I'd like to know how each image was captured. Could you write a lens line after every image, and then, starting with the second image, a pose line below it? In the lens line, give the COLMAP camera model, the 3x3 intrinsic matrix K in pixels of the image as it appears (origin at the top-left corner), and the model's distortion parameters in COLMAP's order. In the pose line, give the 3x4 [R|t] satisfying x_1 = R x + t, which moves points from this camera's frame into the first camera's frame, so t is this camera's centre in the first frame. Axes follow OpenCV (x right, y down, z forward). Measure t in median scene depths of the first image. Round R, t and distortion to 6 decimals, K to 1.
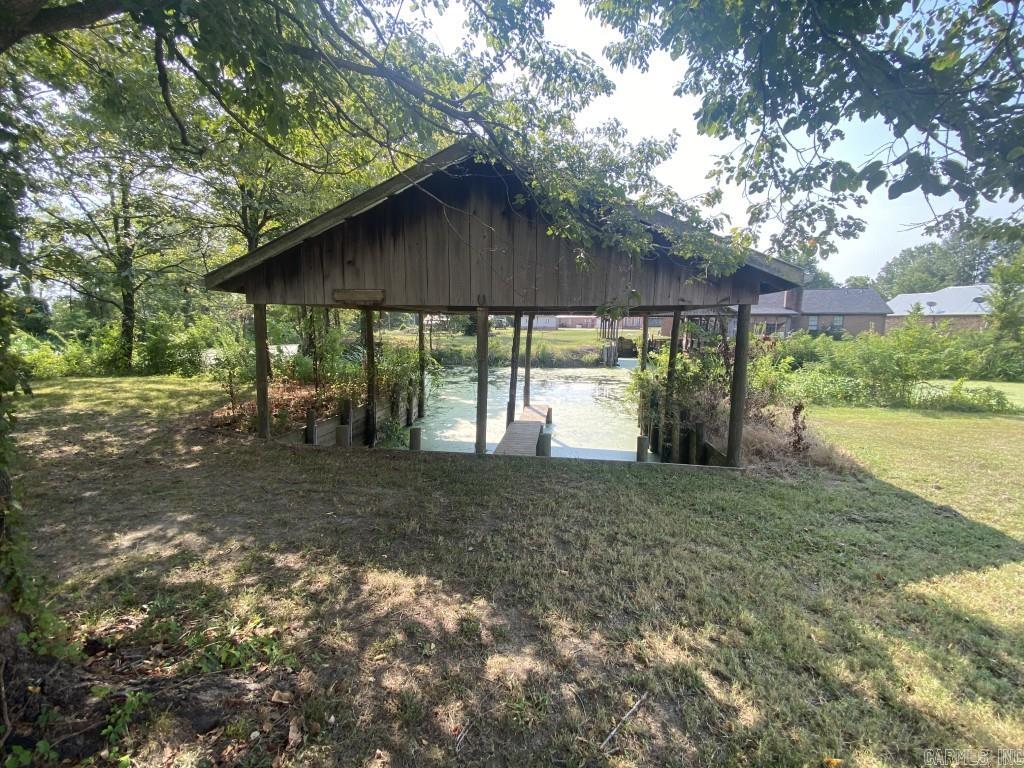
lens RADIAL K [[447.2, 0, 512.0], [0, 447.2, 384.0], [0, 0, 1]] dist [0.036903, -0.029345]
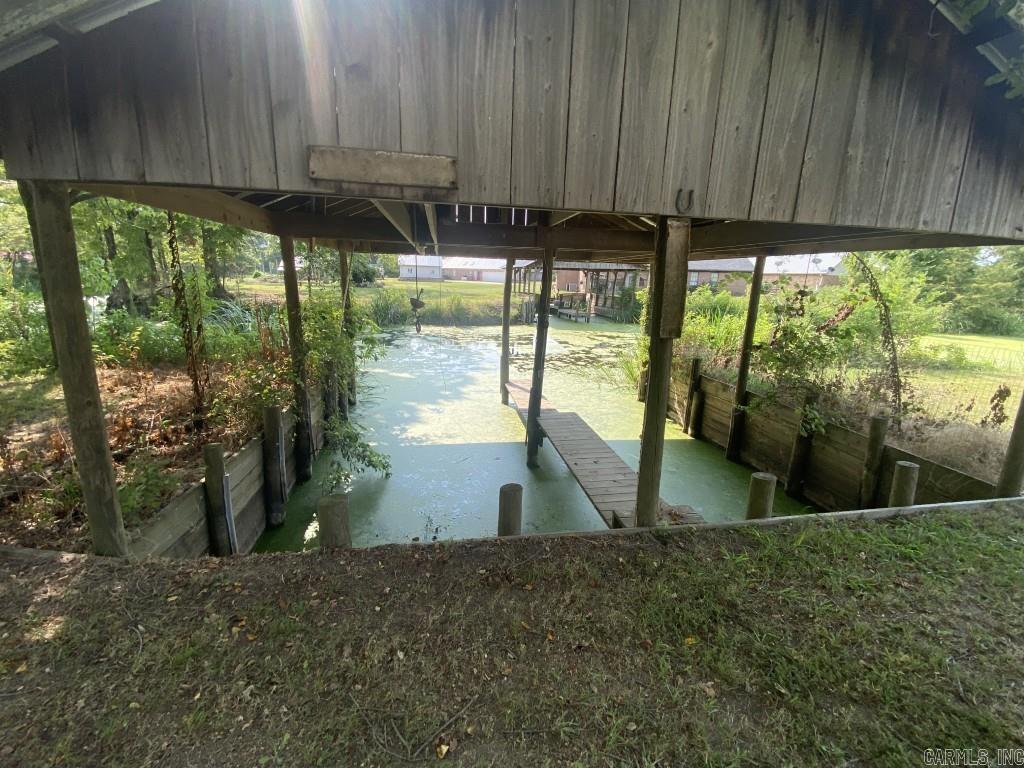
lens RADIAL K [[447.2, 0, 512.0], [0, 447.2, 384.0], [0, 0, 1]] dist [0.036903, -0.029345]
pose [[0.956601, -0.047532, 0.287499, -0.081859], [0.018256, 0.994444, 0.103667, -0.012187], [-0.290829, -0.093920, 0.952154, 0.136506]]
